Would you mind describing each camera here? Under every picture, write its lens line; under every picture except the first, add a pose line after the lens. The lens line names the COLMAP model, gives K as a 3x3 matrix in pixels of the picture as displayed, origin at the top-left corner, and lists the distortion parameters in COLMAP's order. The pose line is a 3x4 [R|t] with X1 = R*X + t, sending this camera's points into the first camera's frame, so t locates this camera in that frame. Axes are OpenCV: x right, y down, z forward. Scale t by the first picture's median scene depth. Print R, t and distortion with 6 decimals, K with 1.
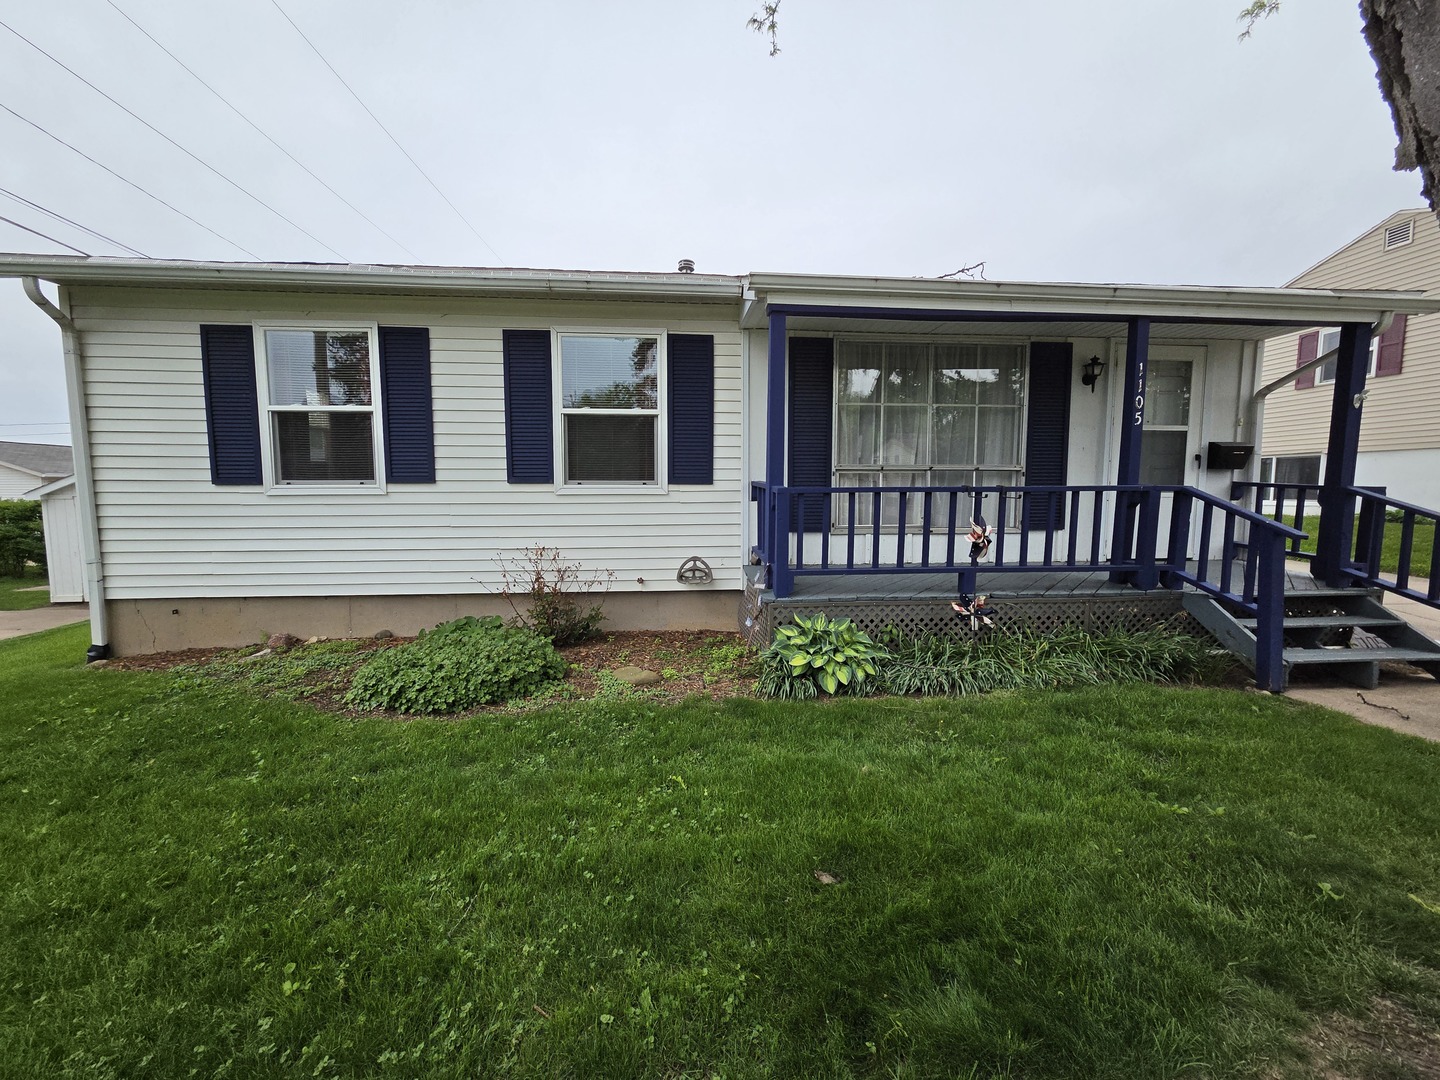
lens RADIAL K [[592.5, 0, 716.8], [0, 592.5, 540.3], [0, 0, 1]] dist [0.000588, 0.000782]
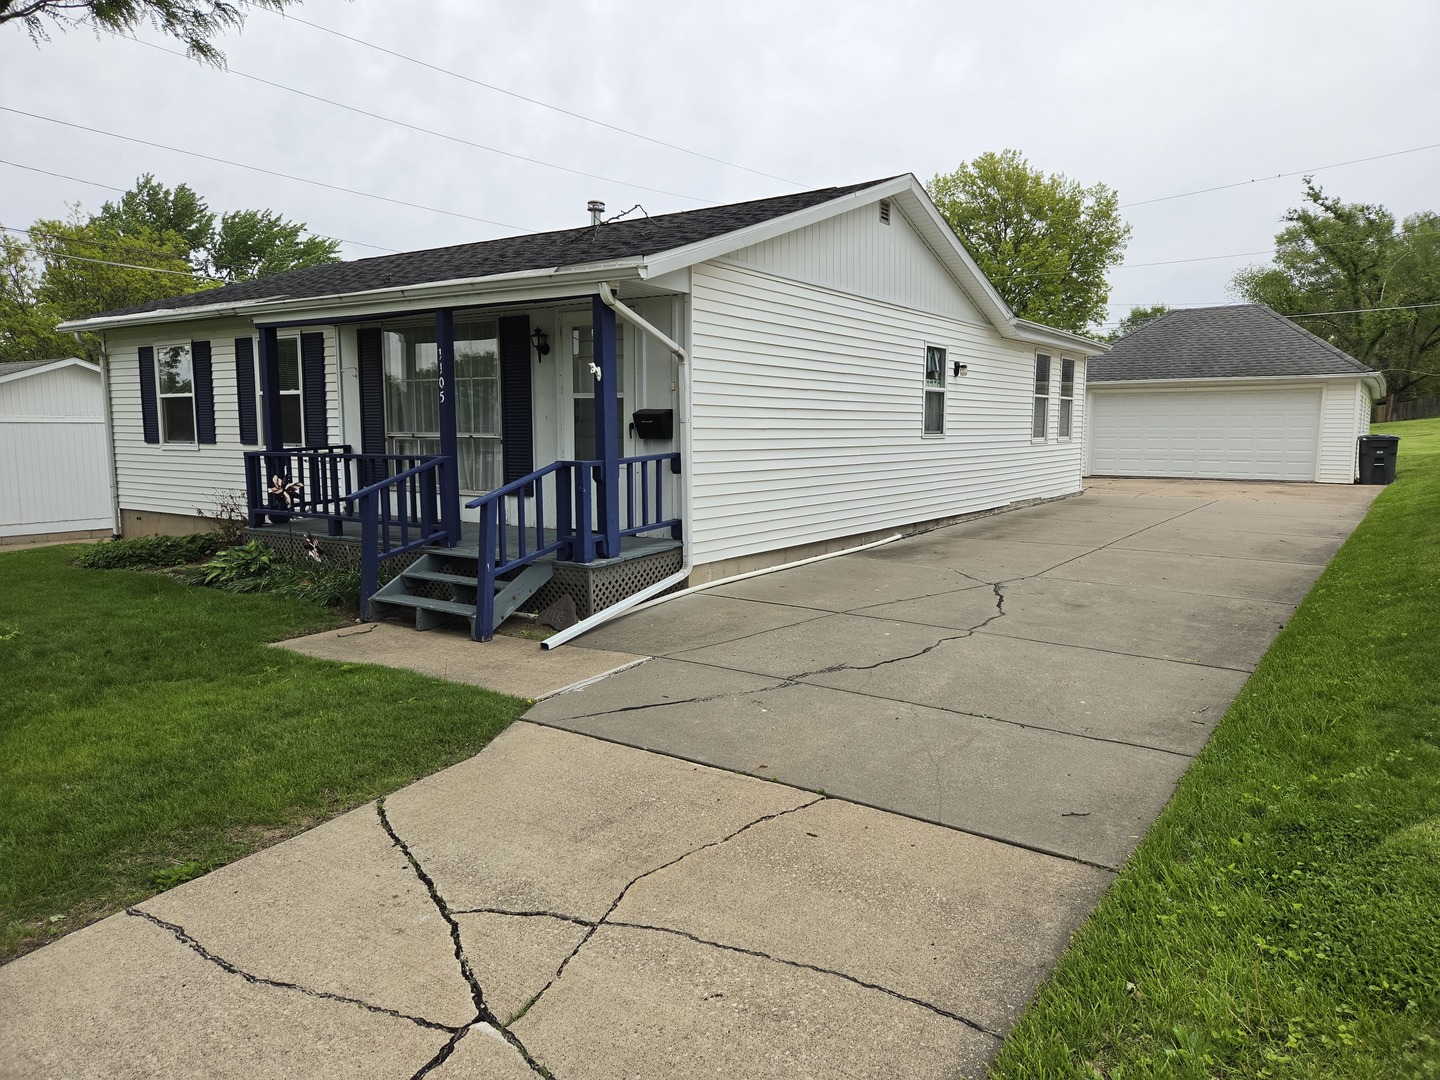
lens RADIAL K [[973.5, 0, 722.1], [0, 973.5, 543.9], [0, 0, 1]] dist [-0.000294, -0.000944]
pose [[0.782566, 0.078340, -0.617619, 2.026351], [-0.060484, 0.996925, 0.049815, -0.042453], [0.619622, -0.001628, 0.784899, -0.135112]]
